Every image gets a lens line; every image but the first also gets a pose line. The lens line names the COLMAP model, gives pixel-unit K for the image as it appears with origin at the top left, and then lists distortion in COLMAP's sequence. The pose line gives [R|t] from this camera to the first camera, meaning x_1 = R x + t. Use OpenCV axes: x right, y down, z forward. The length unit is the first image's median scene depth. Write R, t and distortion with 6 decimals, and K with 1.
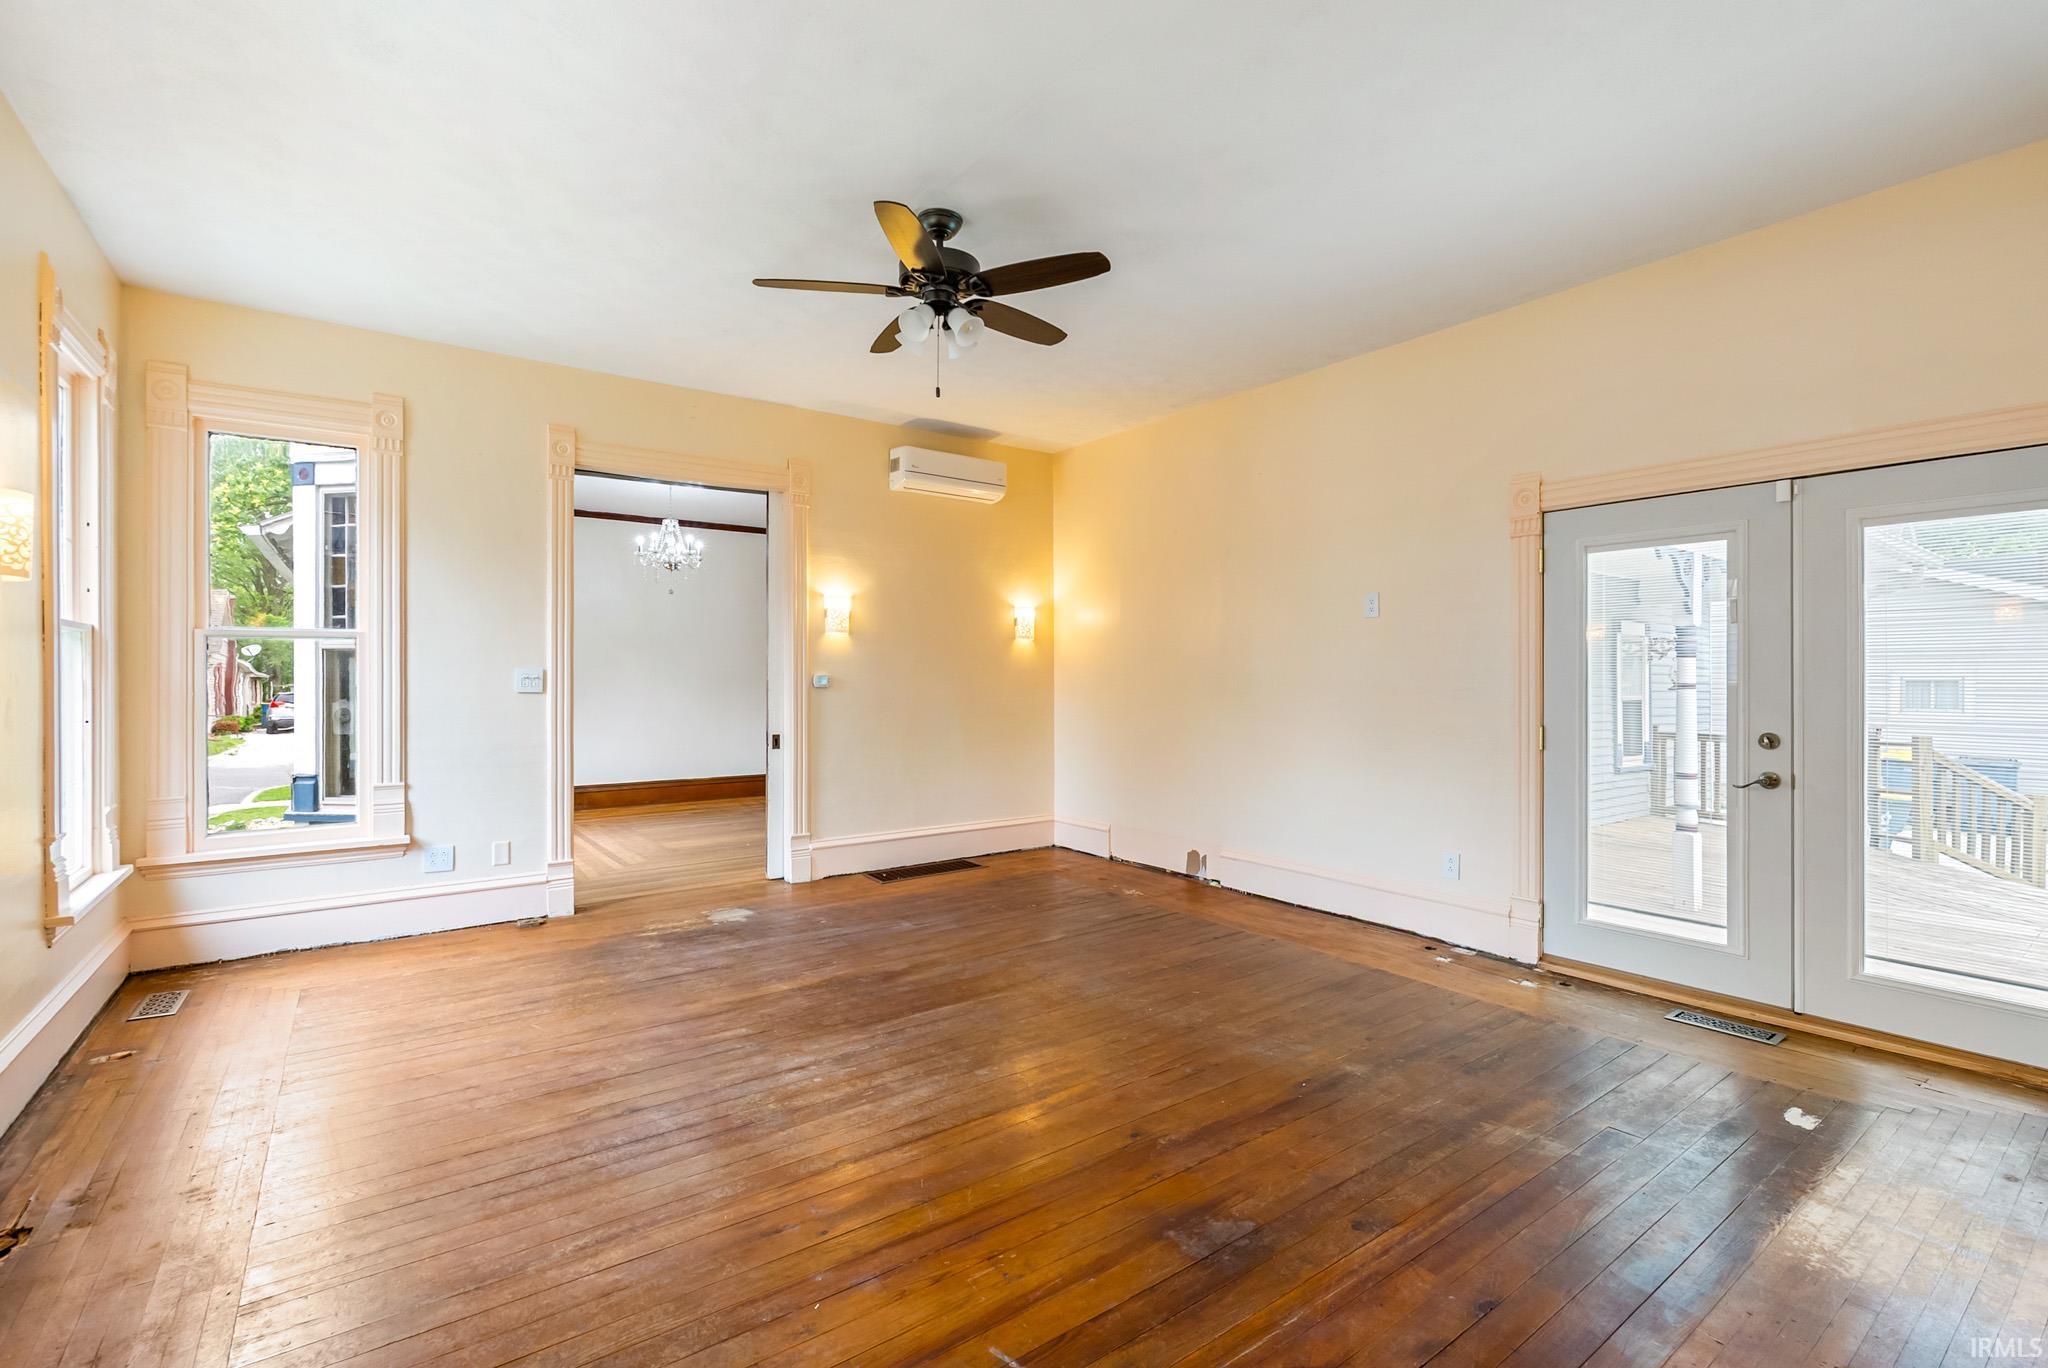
lens RADIAL K [[904.1, 0, 1019.1], [0, 904.1, 683.1], [0, 0, 1]] dist [-0.005842, 0.001060]
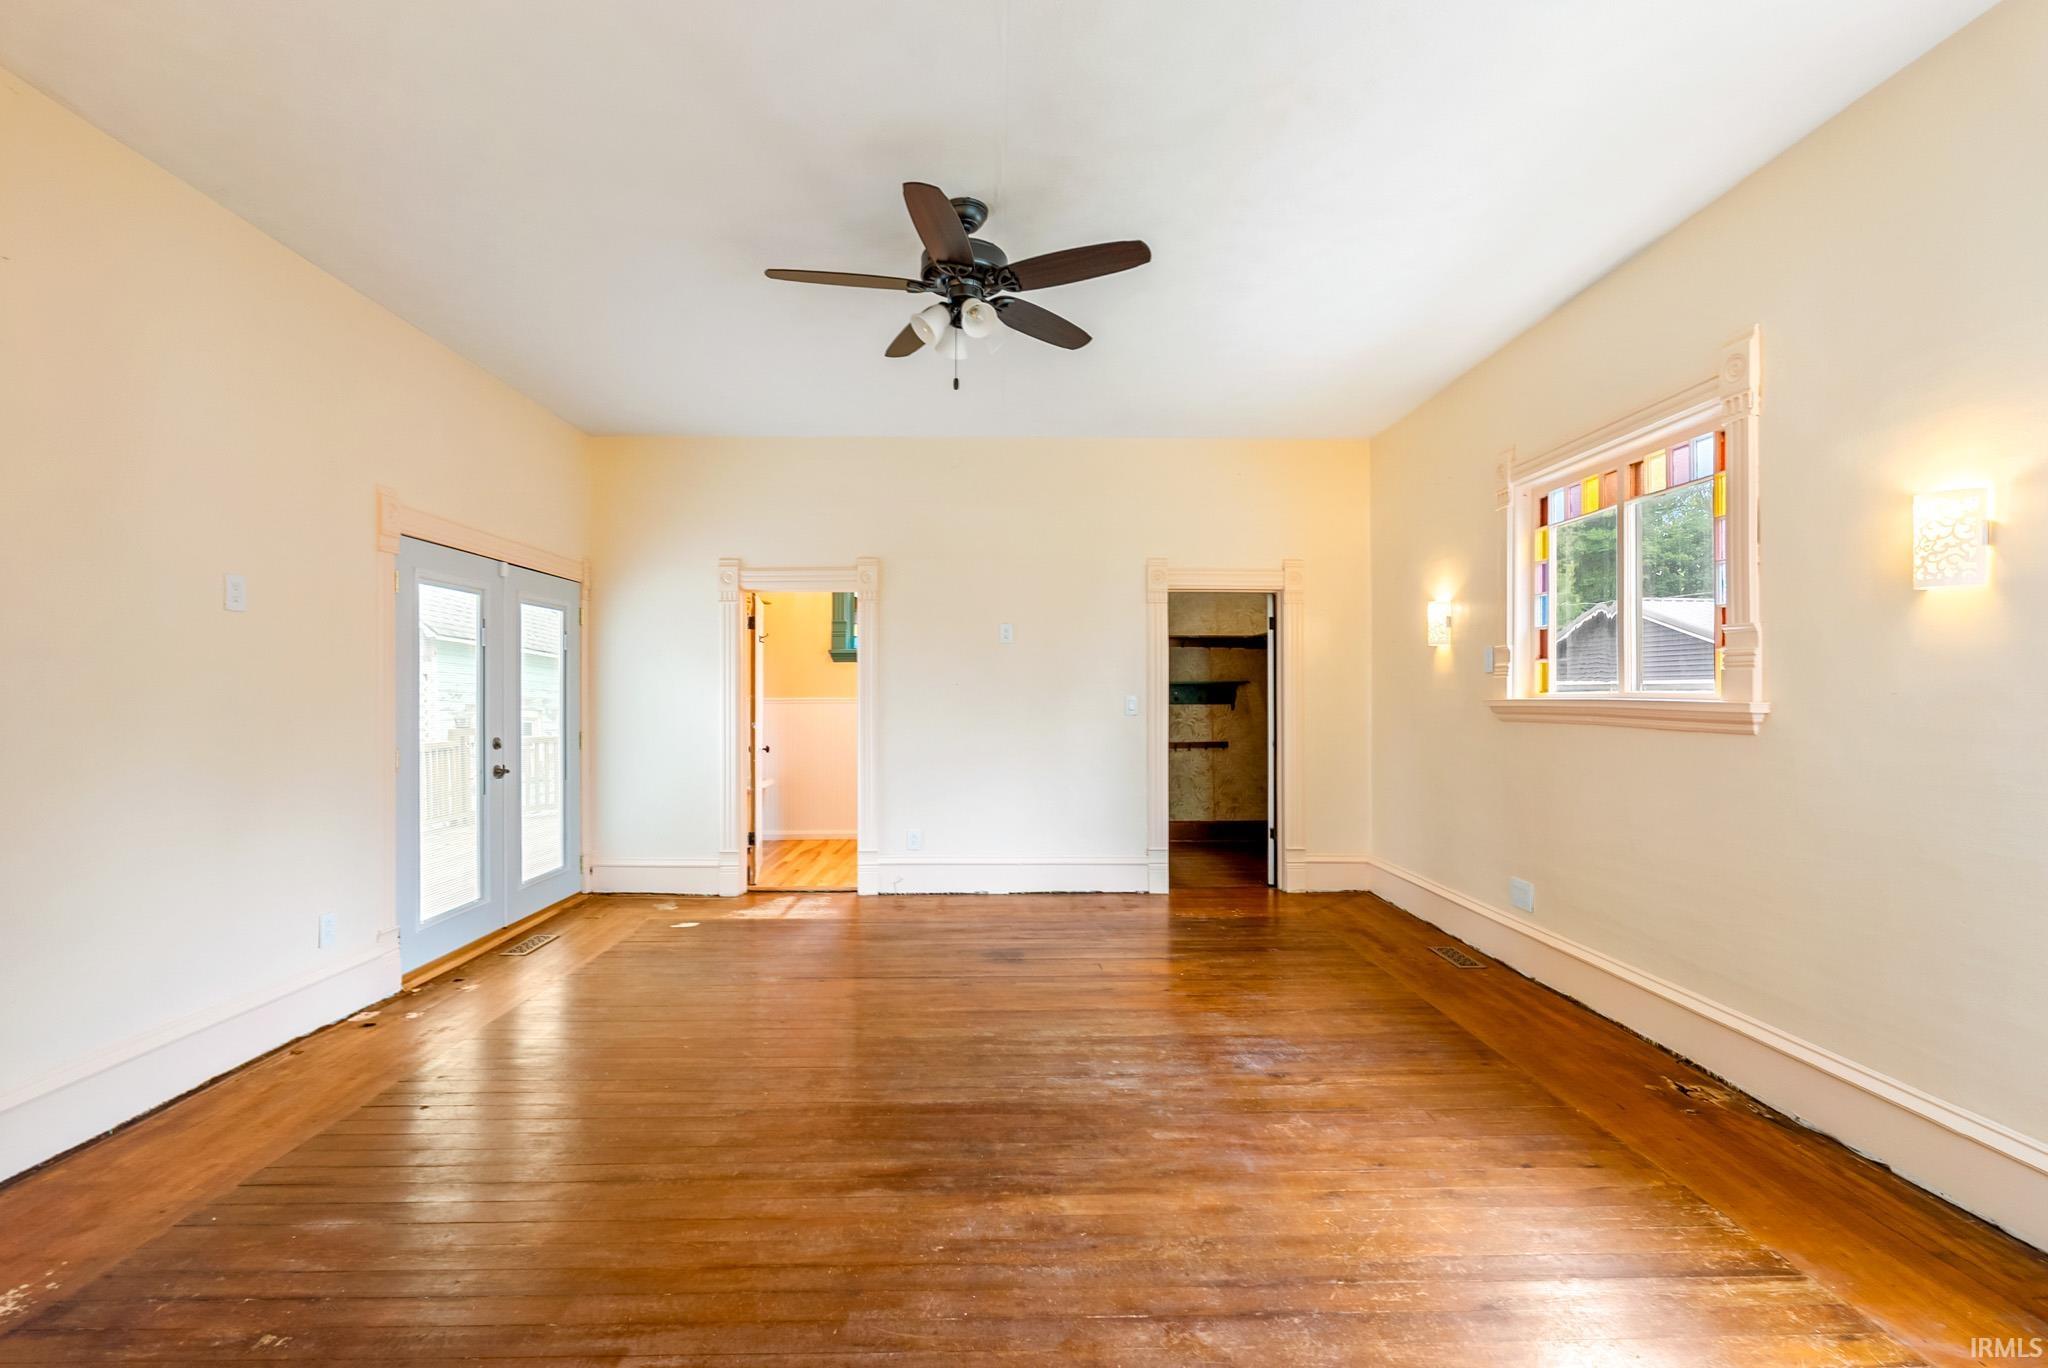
lens RADIAL K [[904.1, 0, 1028.0], [0, 904.1, 689.0], [0, 0, 1]] dist [-0.005842, 0.001060]
pose [[-0.823622, 0.007503, 0.567090, -0.642361], [0.006399, 0.999972, -0.003936, -0.010912], [-0.567103, 0.000387, -0.823647, 1.655422]]
